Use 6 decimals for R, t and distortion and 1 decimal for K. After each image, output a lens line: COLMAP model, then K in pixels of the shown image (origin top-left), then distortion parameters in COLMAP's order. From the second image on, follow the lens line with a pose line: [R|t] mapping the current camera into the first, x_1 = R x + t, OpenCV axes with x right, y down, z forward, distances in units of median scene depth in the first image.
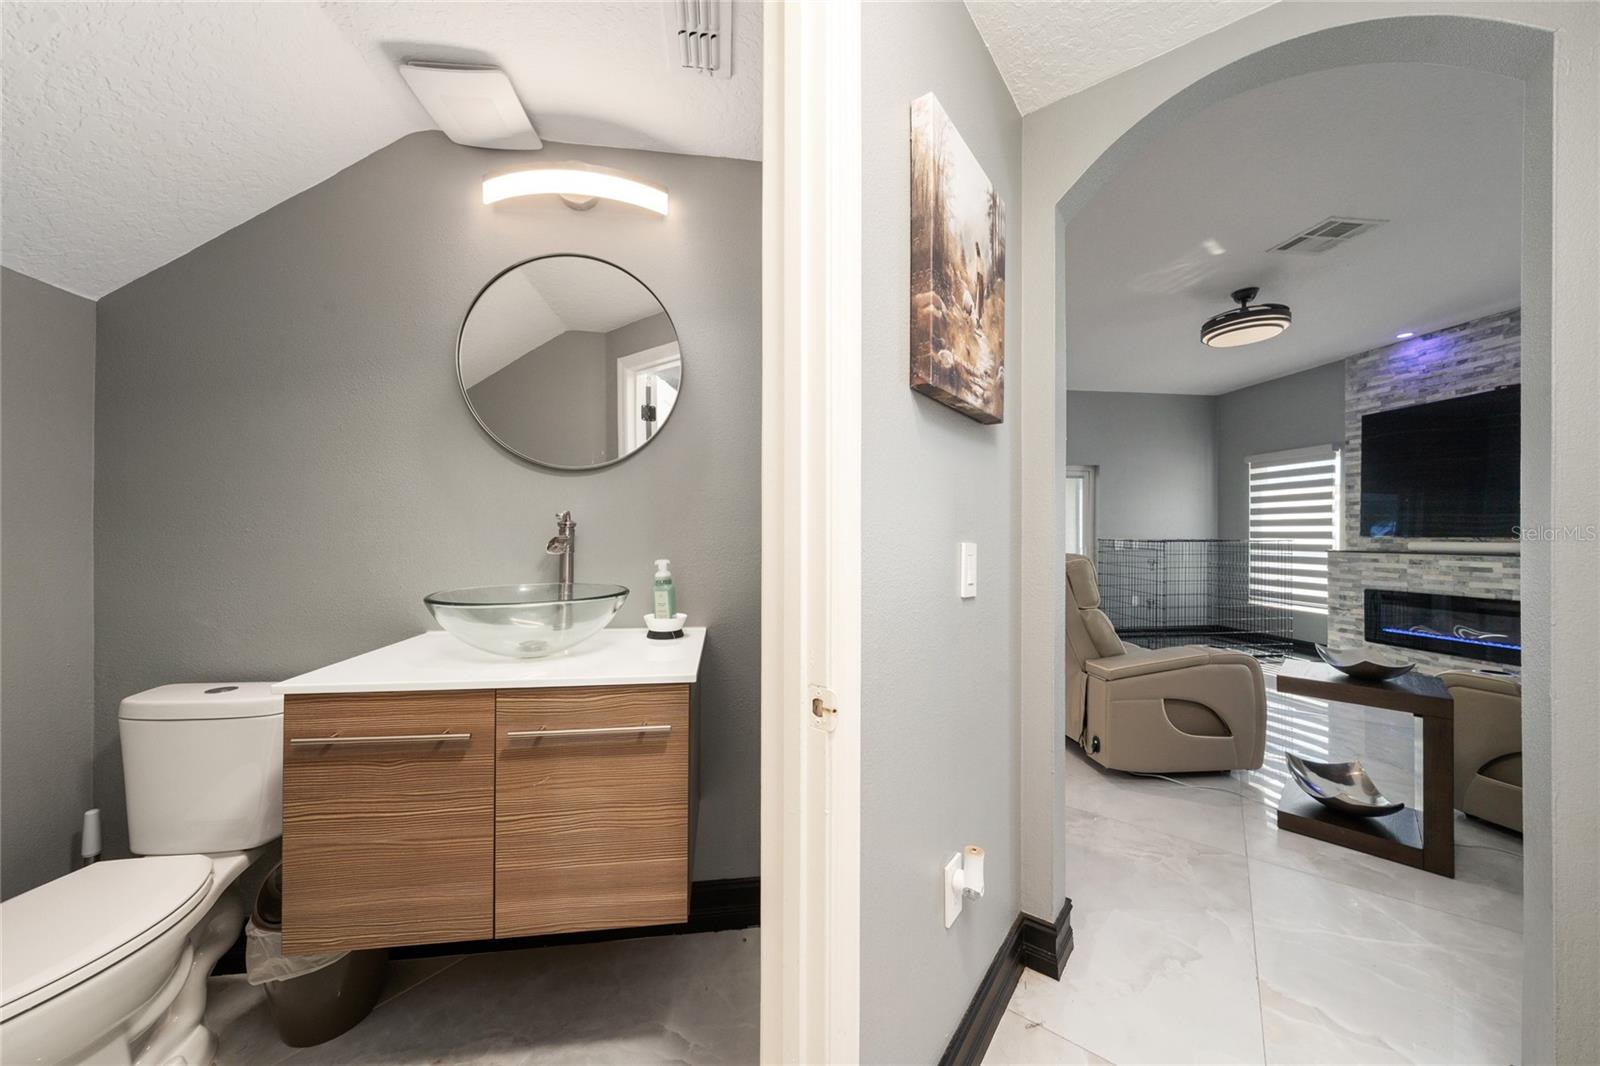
lens RADIAL K [[552.7, 0, 793.6], [0, 552.7, 534.7], [0, 0, 1]] dist [-0.001361, 0.000307]
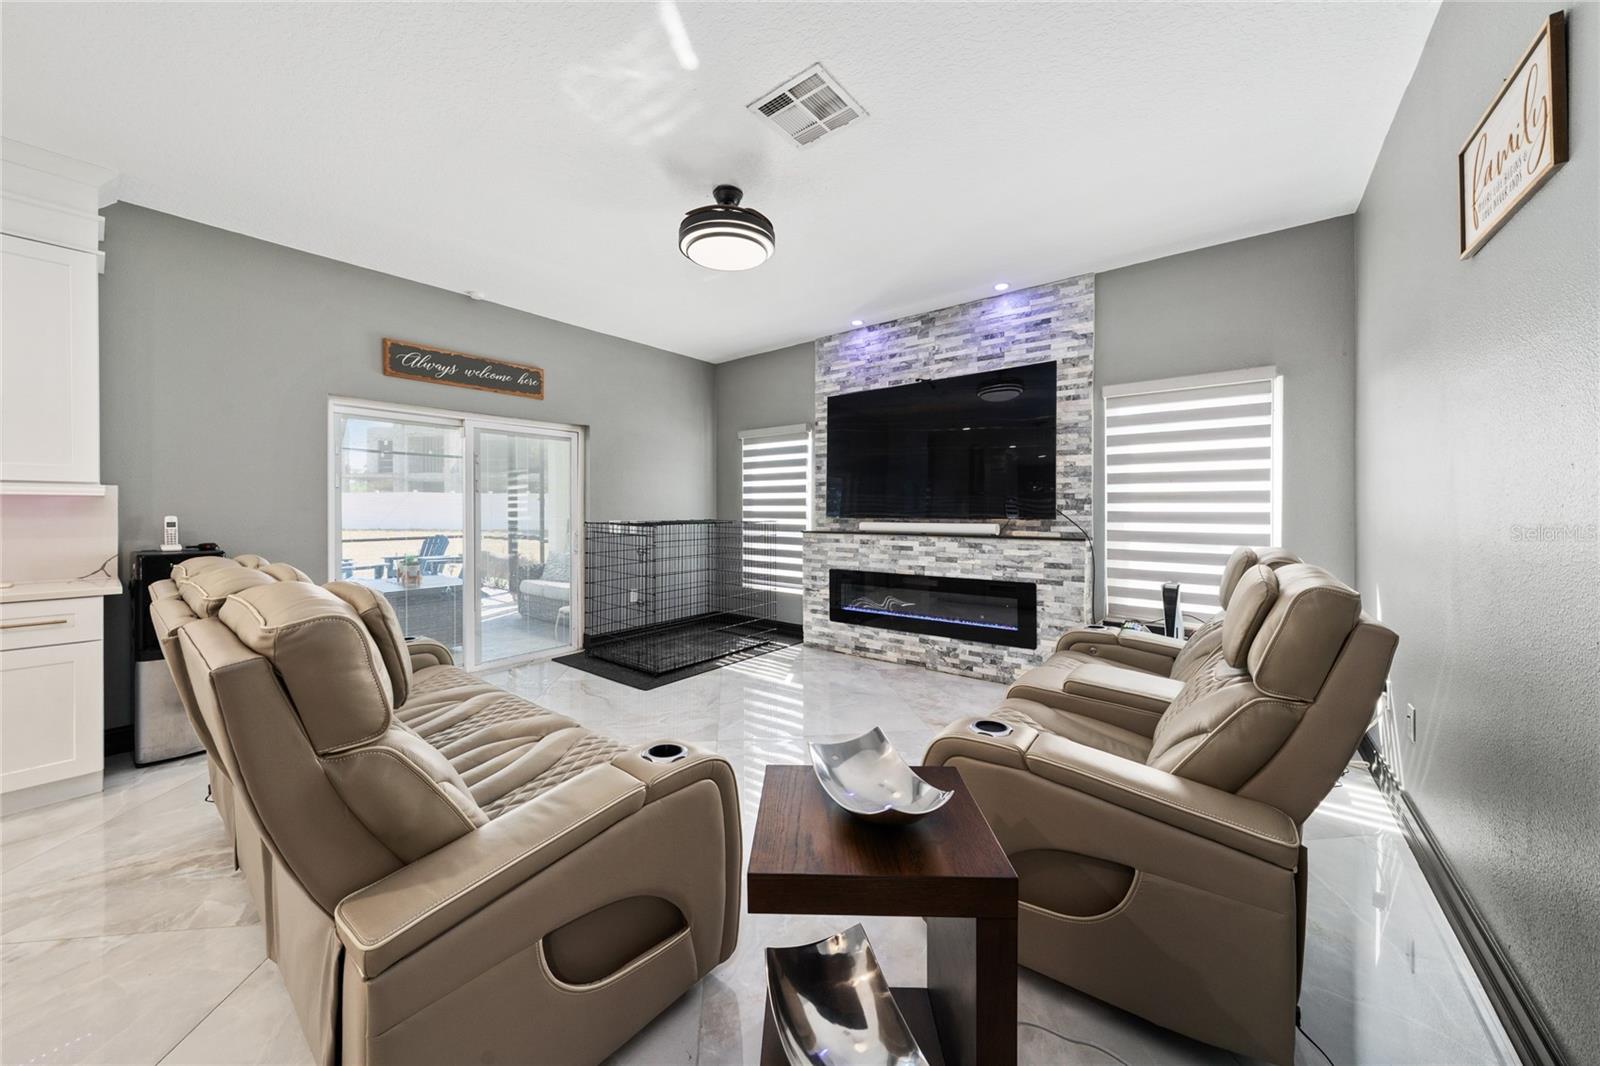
lens RADIAL K [[552.7, 0, 797.7], [0, 552.7, 512.5], [0, 0, 1]] dist [-0.001361, 0.000307]
pose [[0.715666, -0.005677, 0.698420, 0.283431], [0.000695, 0.999972, 0.007416, -0.012385], [-0.698442, -0.004822, 0.715650, 0.313761]]
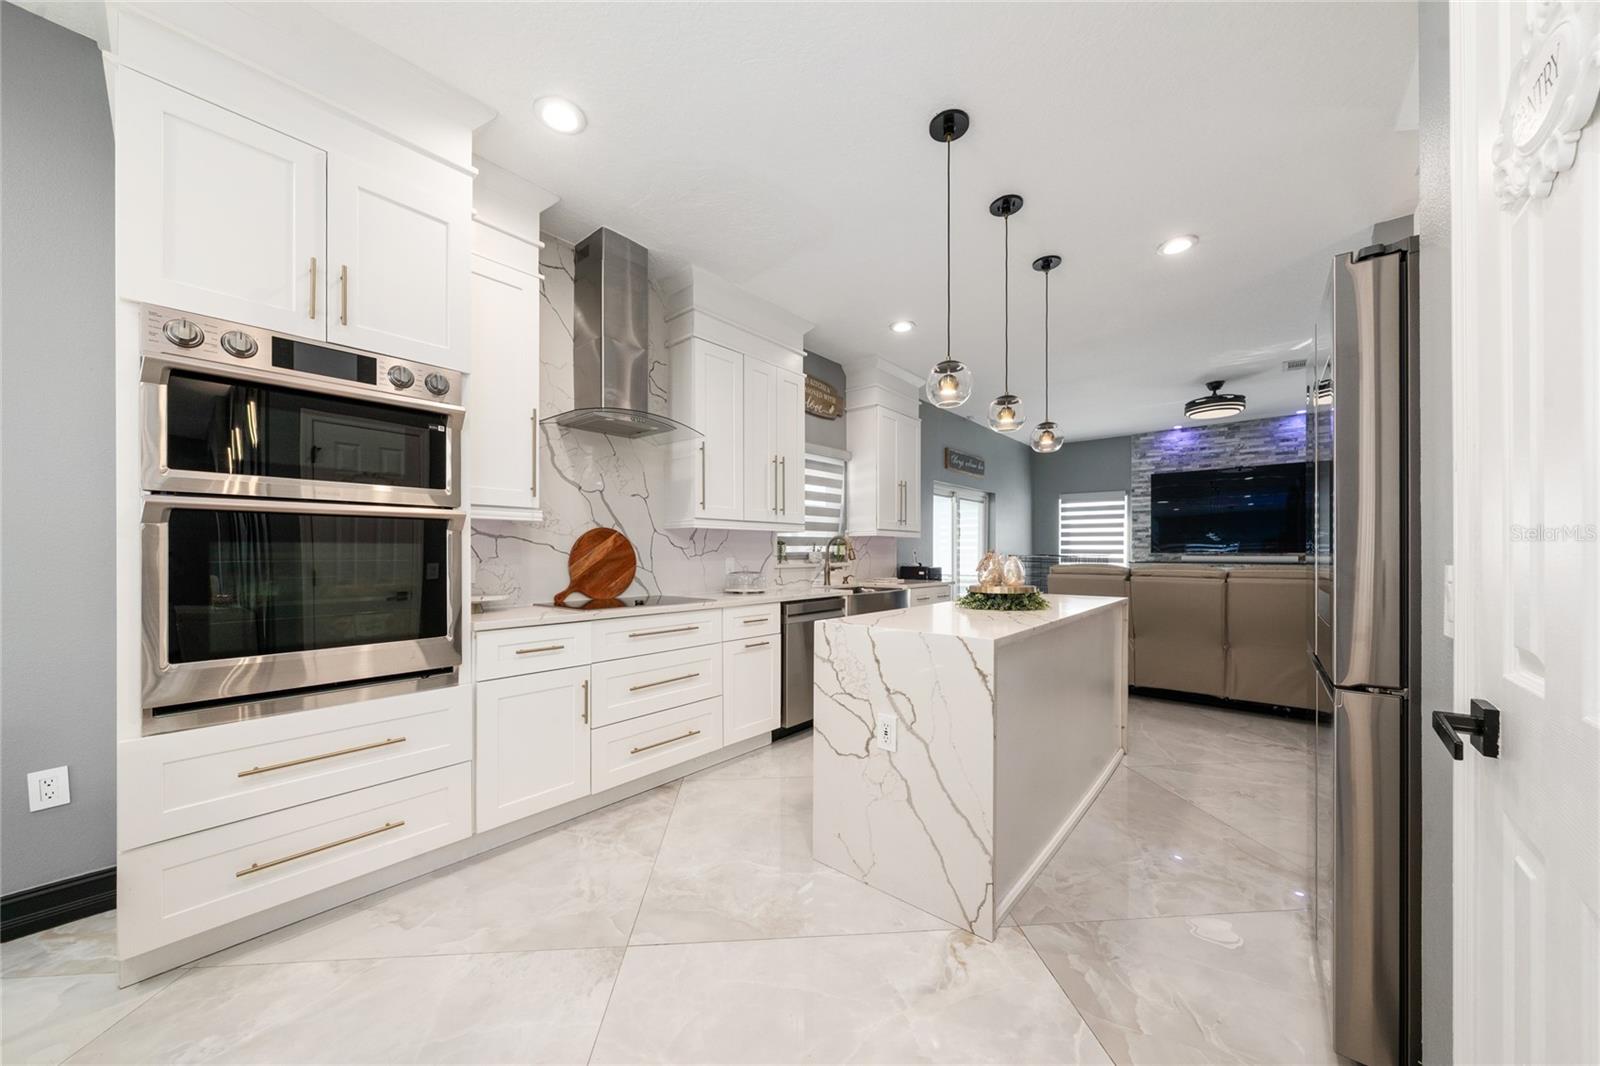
lens RADIAL K [[552.7, 0, 796.1], [0, 552.7, 553.2], [0, 0, 1]] dist [-0.001361, 0.000307]
pose [[0.743555, -0.007085, 0.668637, -0.748340], [0.001313, 0.999957, 0.009136, -0.009732], [-0.668673, -0.005915, 0.743533, 0.510707]]
